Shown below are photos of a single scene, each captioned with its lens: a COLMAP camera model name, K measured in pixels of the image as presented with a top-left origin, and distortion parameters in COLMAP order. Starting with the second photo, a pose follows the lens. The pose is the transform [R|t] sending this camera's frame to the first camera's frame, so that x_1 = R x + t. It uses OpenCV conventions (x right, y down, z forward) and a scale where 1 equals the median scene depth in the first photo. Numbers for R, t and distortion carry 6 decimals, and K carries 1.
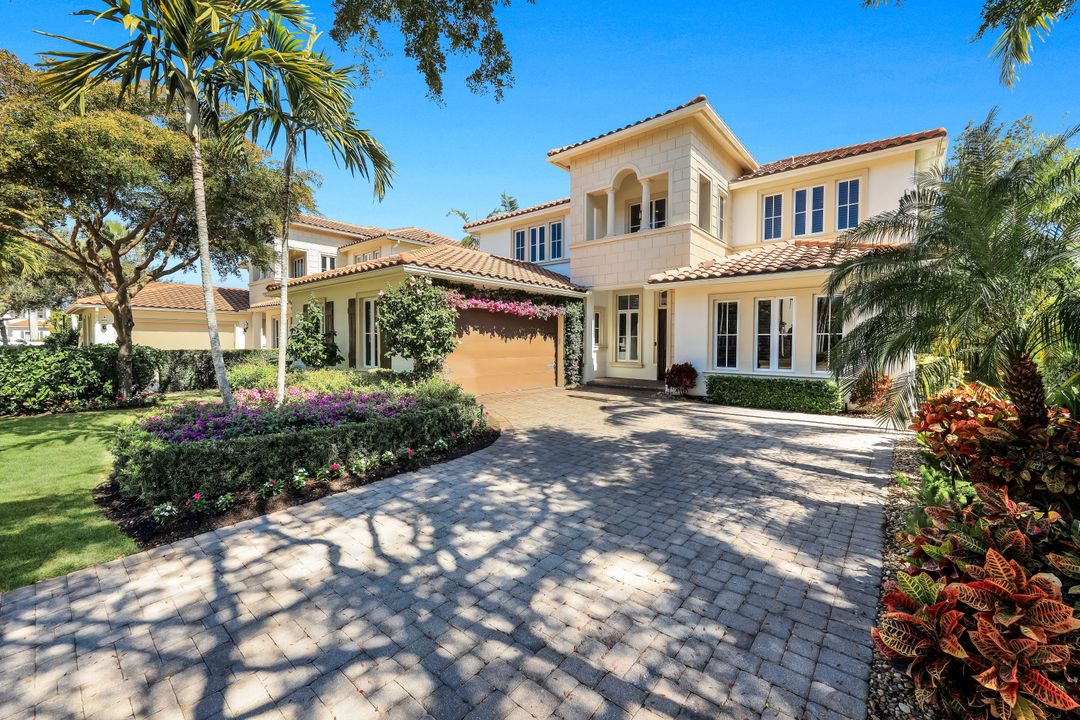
lens RADIAL K [[442.5, 0, 540.7], [0, 442.5, 355.7], [0, 0, 1]] dist [-0.003447, -0.000255]
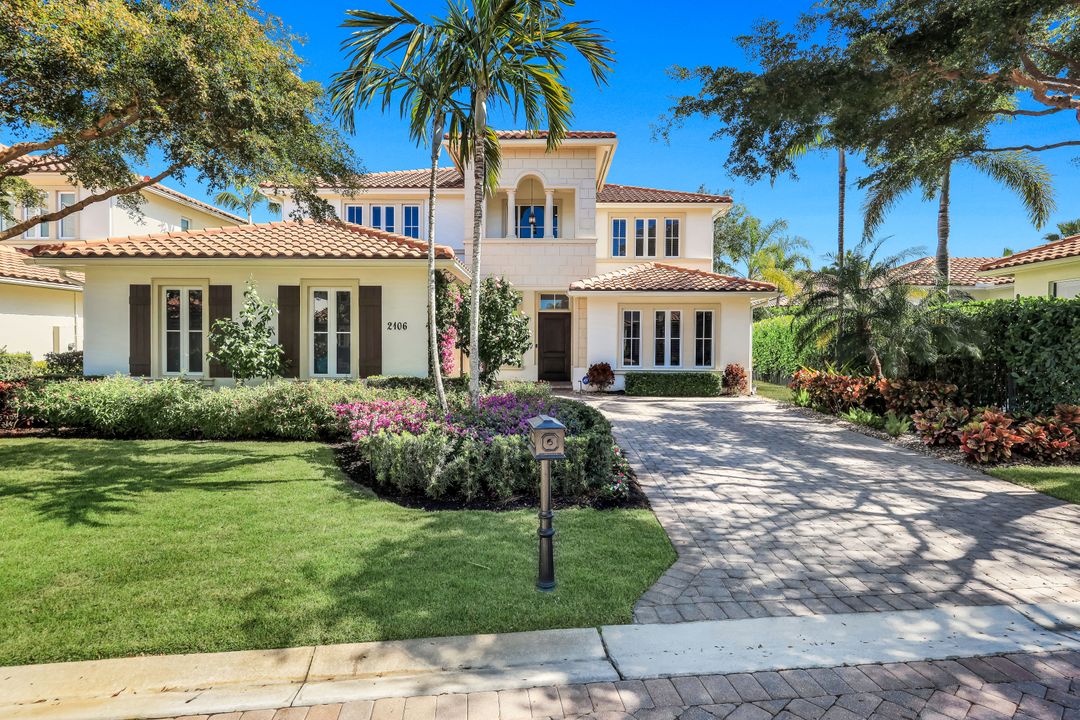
lens RADIAL K [[549.2, 0, 538.8], [0, 549.2, 360.5], [0, 0, 1]] dist [-0.000013, -0.000110]
pose [[0.782728, -0.010348, 0.622279, -0.706591], [0.008895, 0.999946, 0.005439, 0.002403], [-0.622301, 0.001278, 0.782777, -0.011304]]
